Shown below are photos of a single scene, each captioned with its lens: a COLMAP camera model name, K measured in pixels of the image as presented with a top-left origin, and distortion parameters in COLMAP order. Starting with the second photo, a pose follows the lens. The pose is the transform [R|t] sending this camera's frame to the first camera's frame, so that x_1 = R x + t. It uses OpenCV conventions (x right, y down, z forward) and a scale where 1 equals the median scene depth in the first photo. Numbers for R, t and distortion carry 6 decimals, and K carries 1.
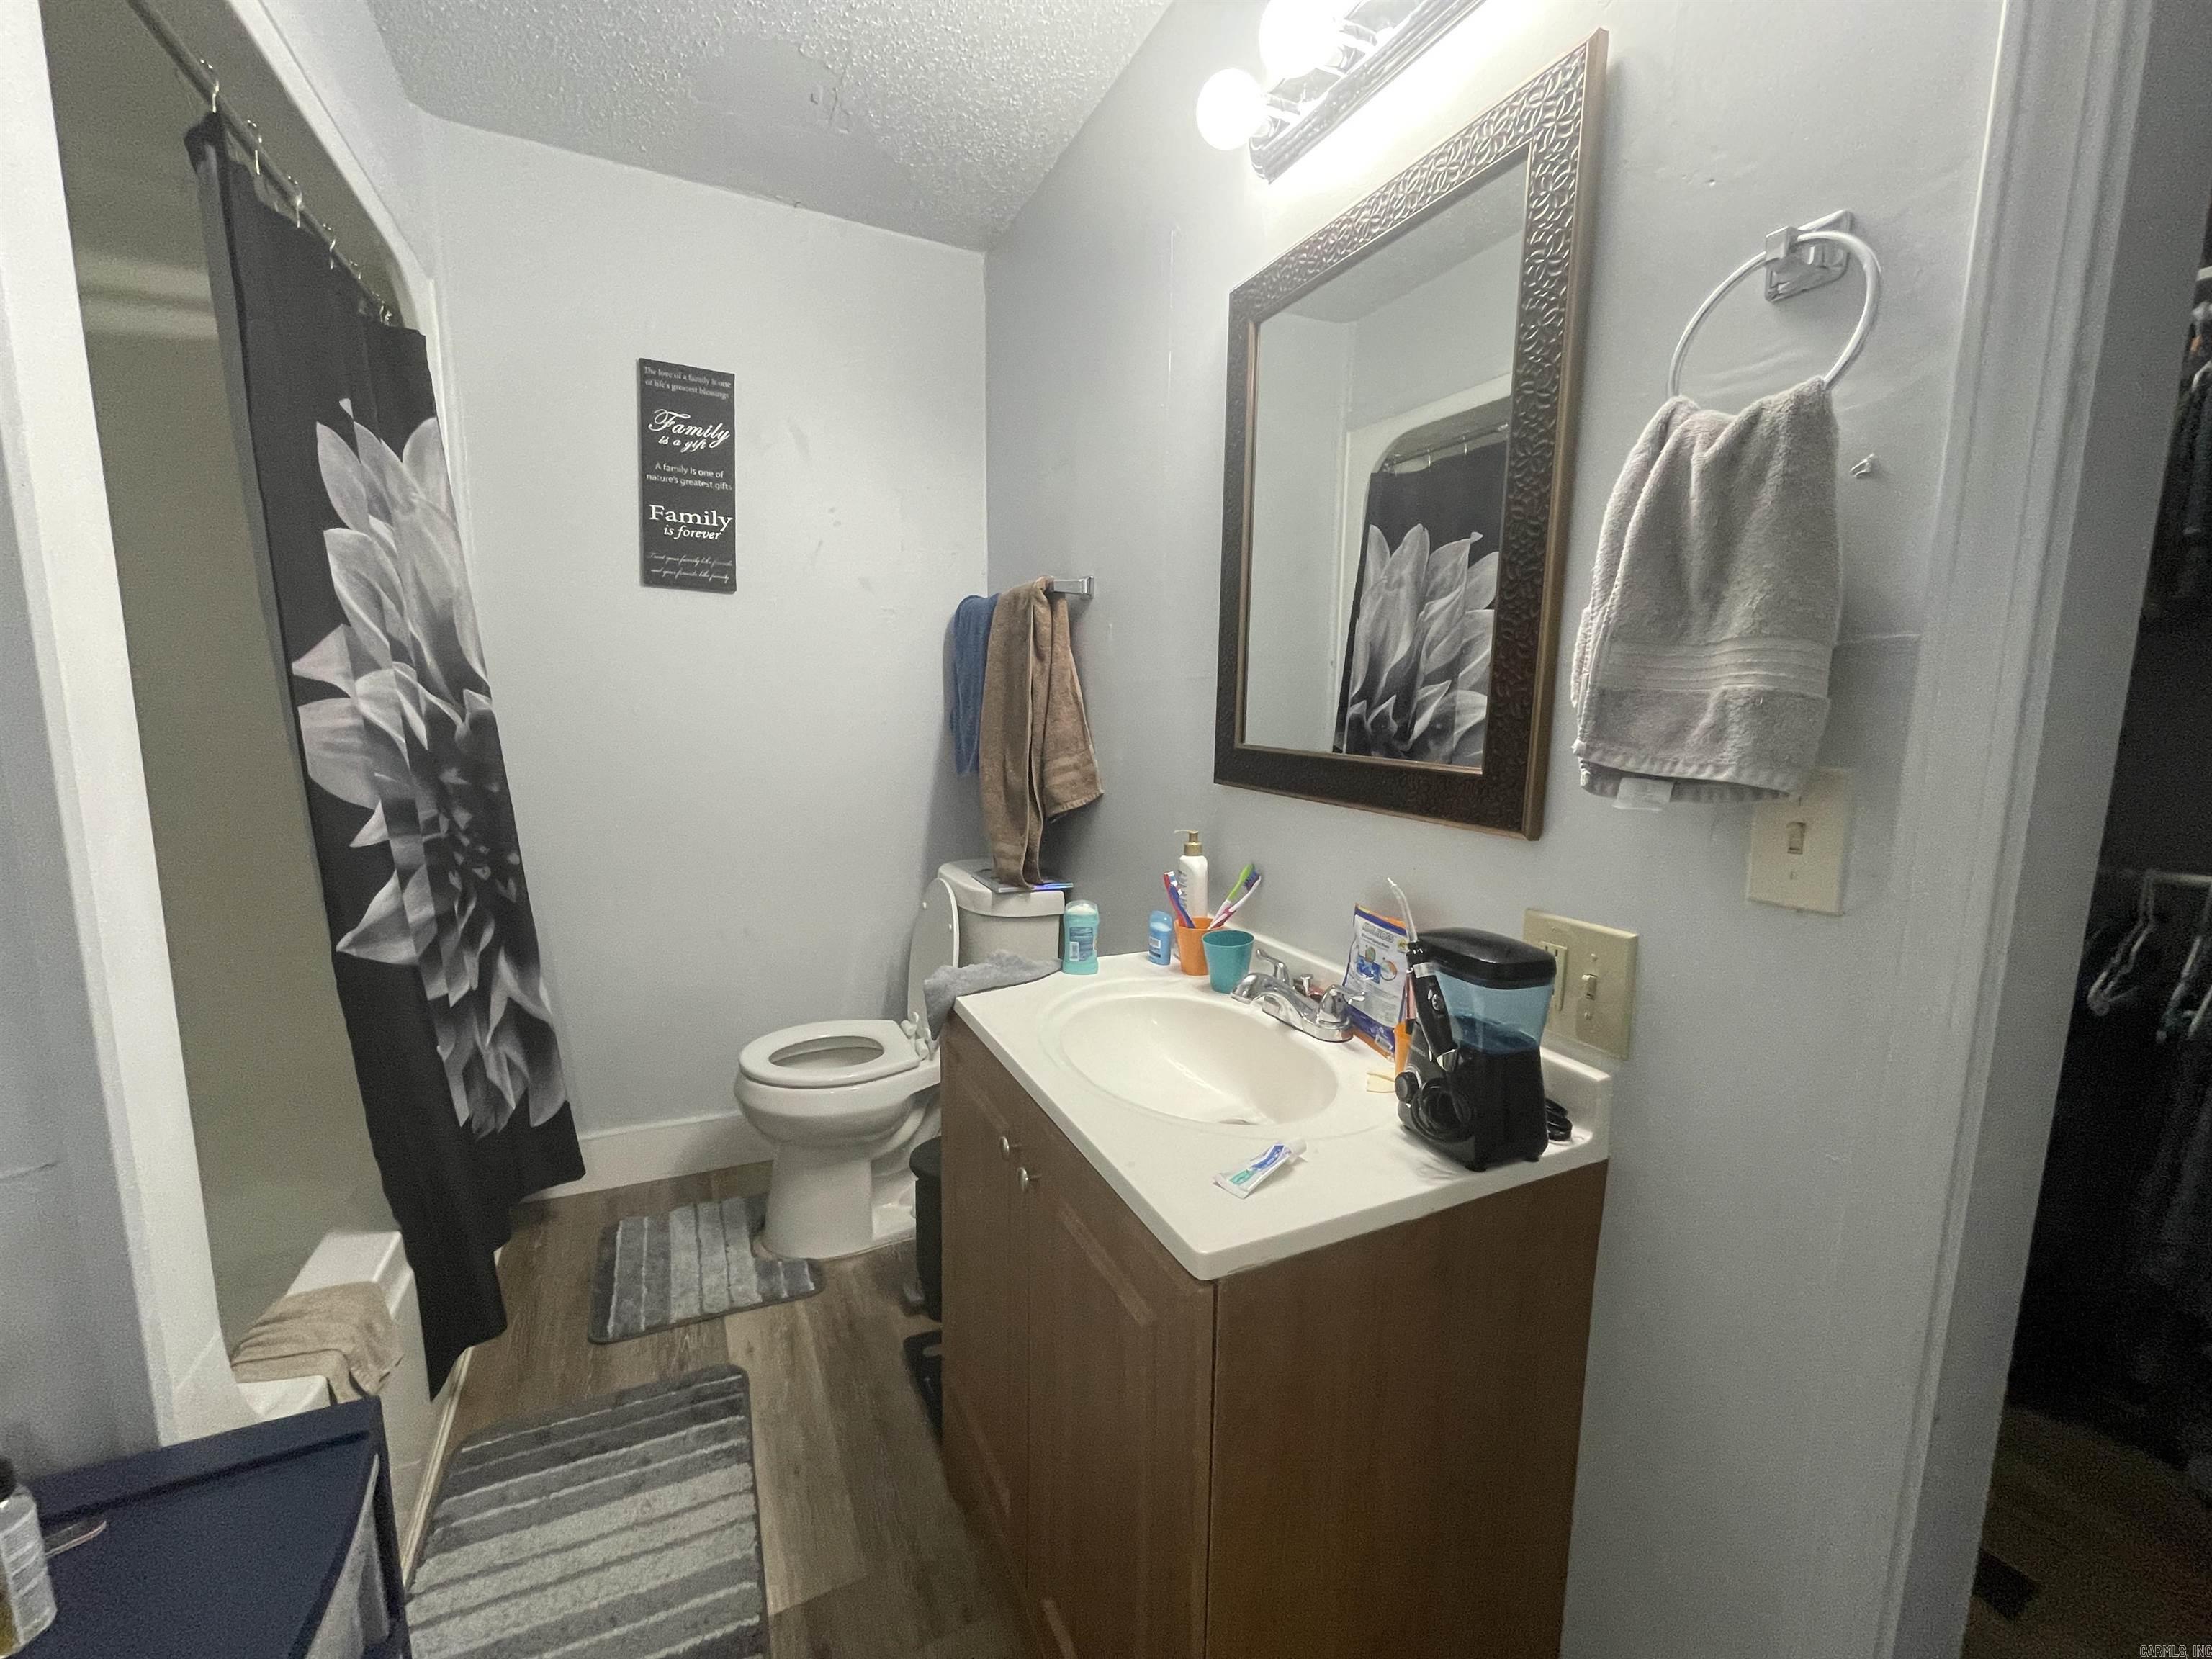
lens RADIAL K [[896.8, 0, 1101.8], [0, 896.8, 830.9], [0, 0, 1]] dist [-0.001828, -0.000297]
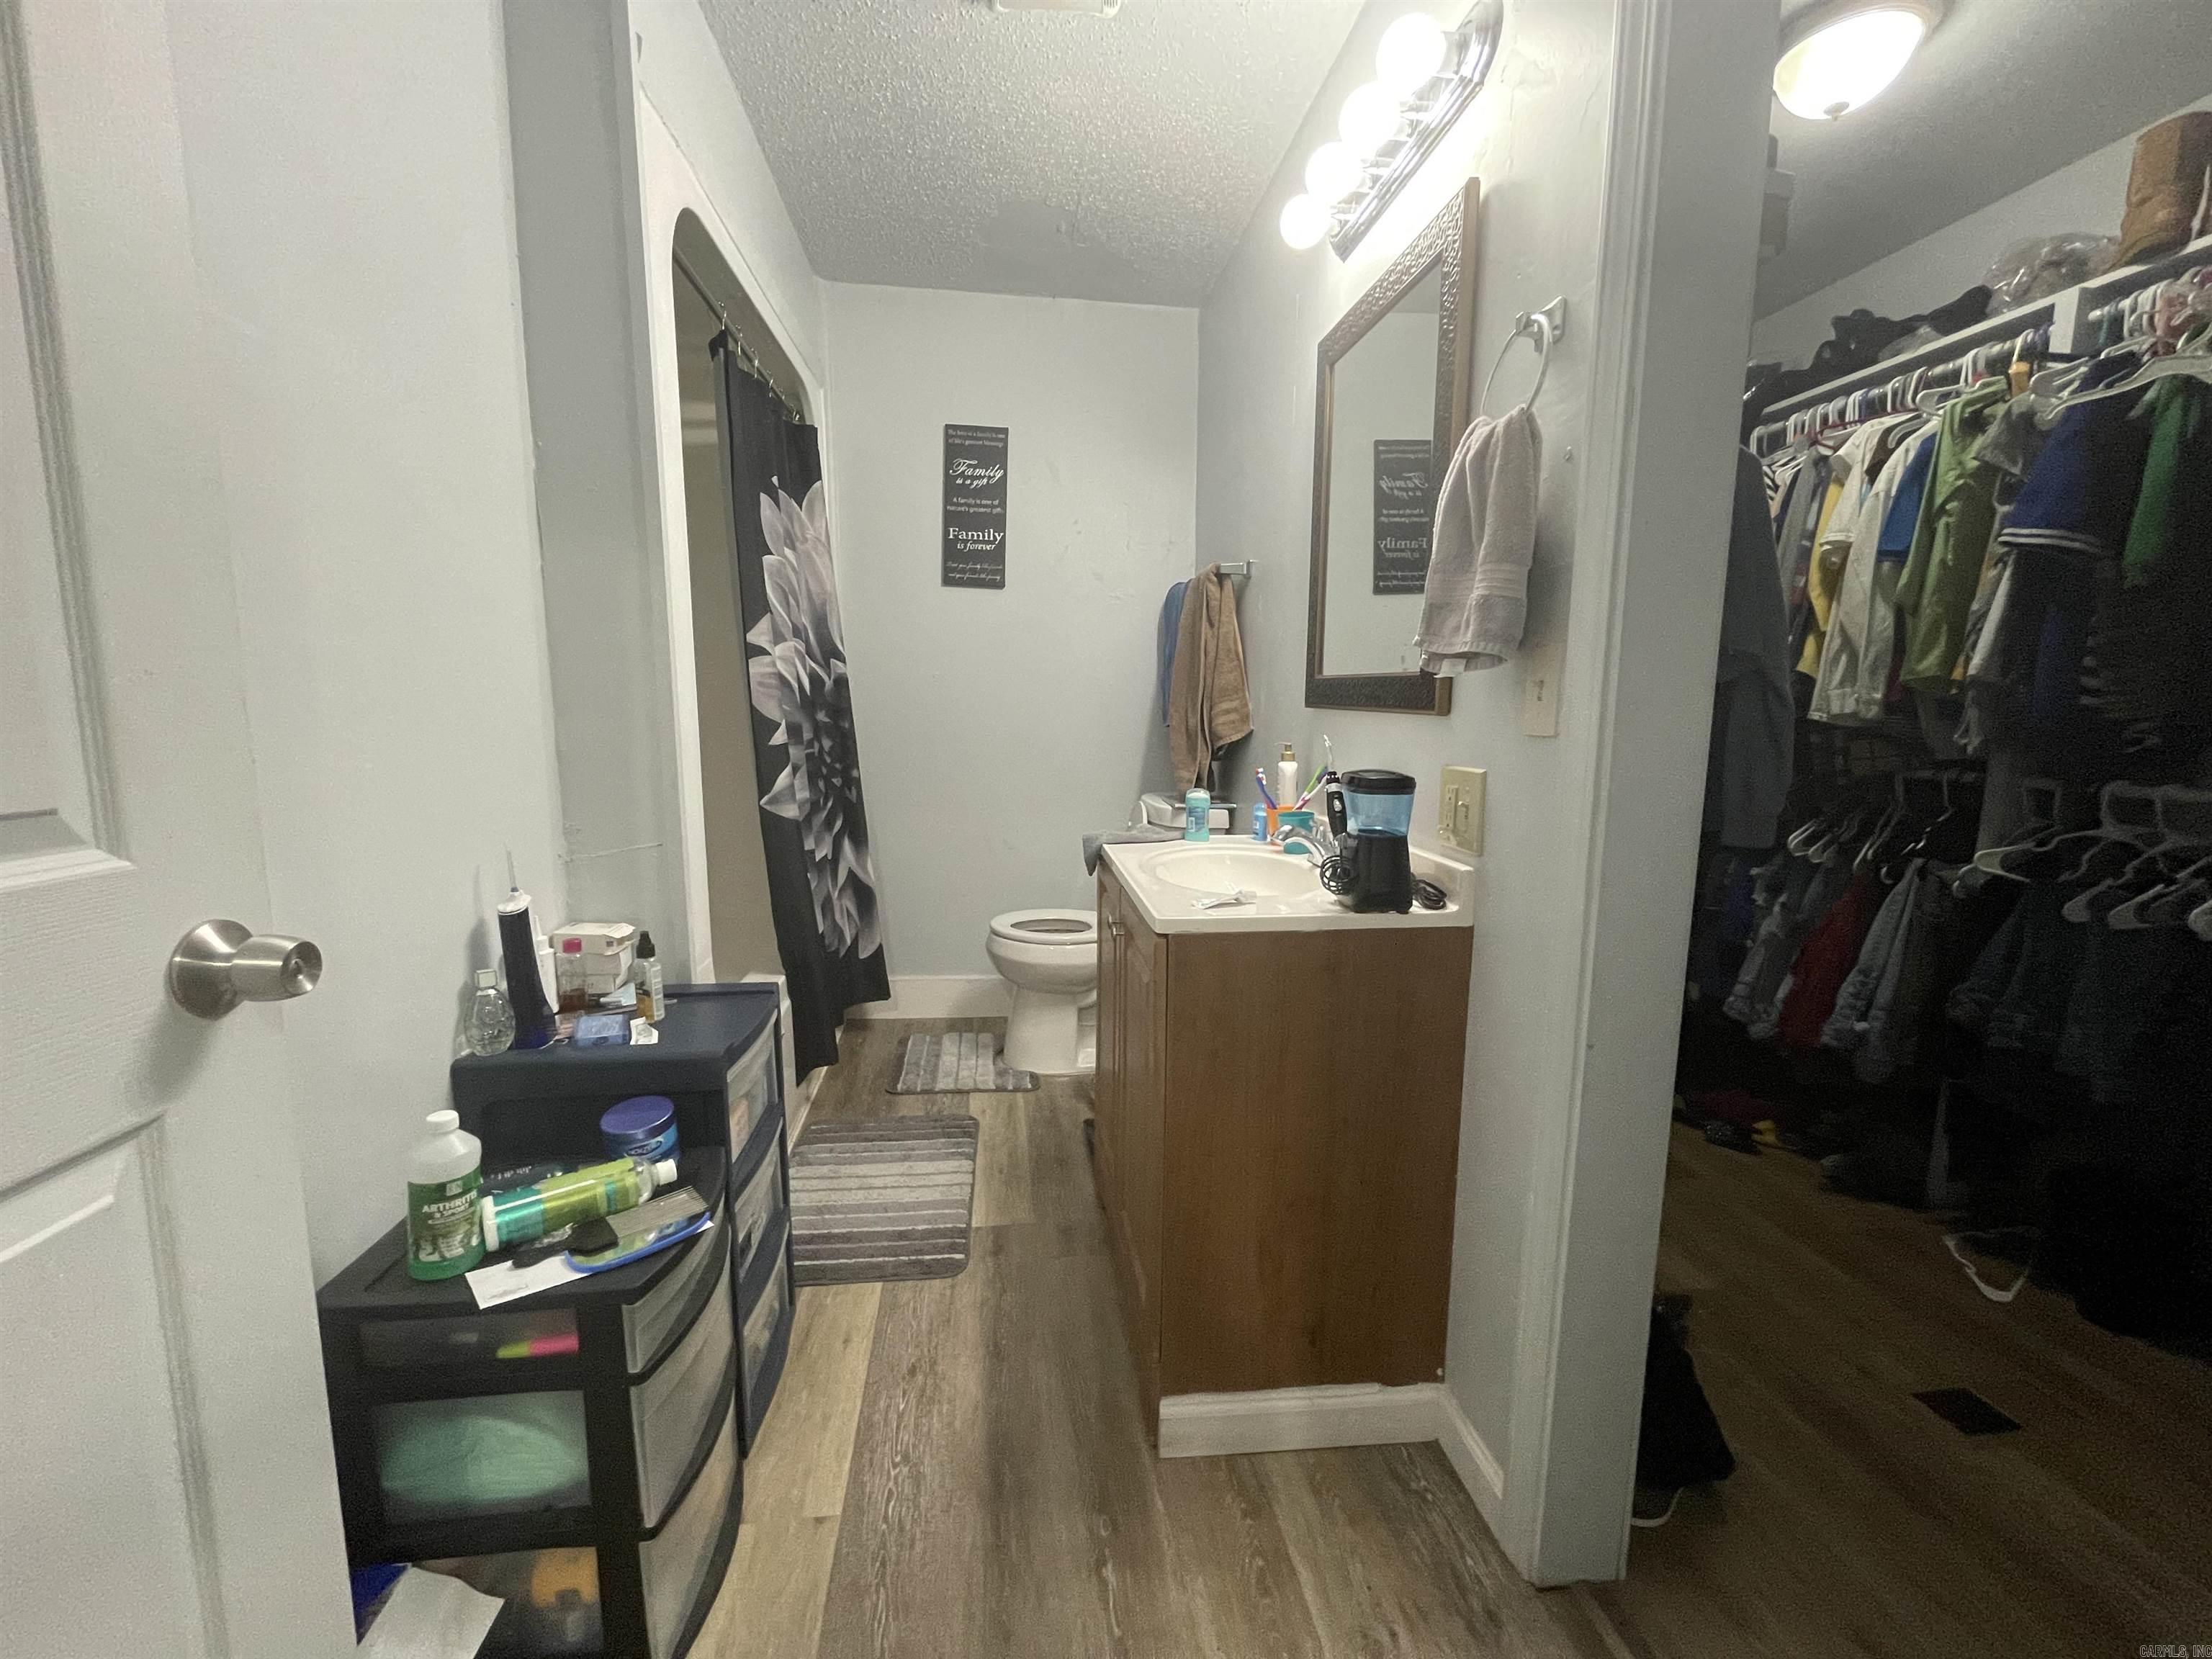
lens RADIAL K [[896.8, 0, 1101.8], [0, 896.8, 830.9], [0, 0, 1]] dist [-0.001828, -0.000297]
pose [[0.947247, 0.038012, -0.318242, 0.224186], [-0.038123, 0.999256, 0.005881, 0.111275], [0.318229, 0.006561, 0.947991, -0.300973]]
